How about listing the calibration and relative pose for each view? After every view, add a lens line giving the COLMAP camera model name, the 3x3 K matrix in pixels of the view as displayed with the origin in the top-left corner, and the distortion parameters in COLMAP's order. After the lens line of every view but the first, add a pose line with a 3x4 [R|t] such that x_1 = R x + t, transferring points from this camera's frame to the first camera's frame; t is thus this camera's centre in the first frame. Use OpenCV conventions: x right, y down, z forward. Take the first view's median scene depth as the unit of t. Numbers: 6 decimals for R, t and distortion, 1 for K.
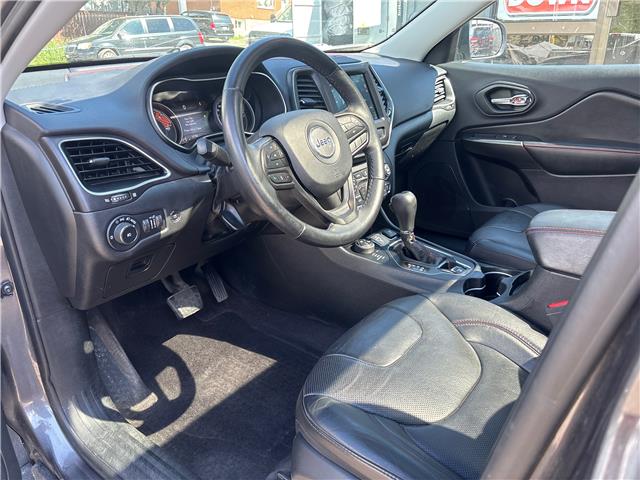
lens RADIAL K [[484.0, 0, 321.7], [0, 484.0, 243.0], [0, 0, 1]] dist [0.032246, -0.039787]
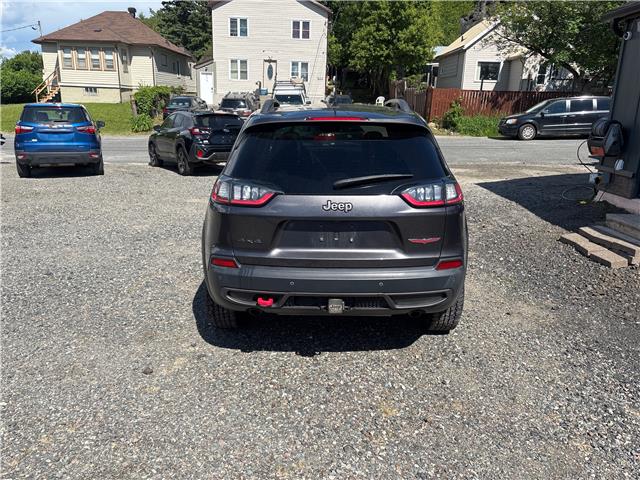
lens RADIAL K [[484.0, 0, 317.6], [0, 484.0, 243.4], [0, 0, 1]] dist [0.032246, -0.039787]
pose [[0.605445, 0.229271, -0.762149, 0.249928], [-0.319974, 0.946930, 0.030672, 0.026263], [0.728734, 0.225298, 0.646674, -0.130949]]
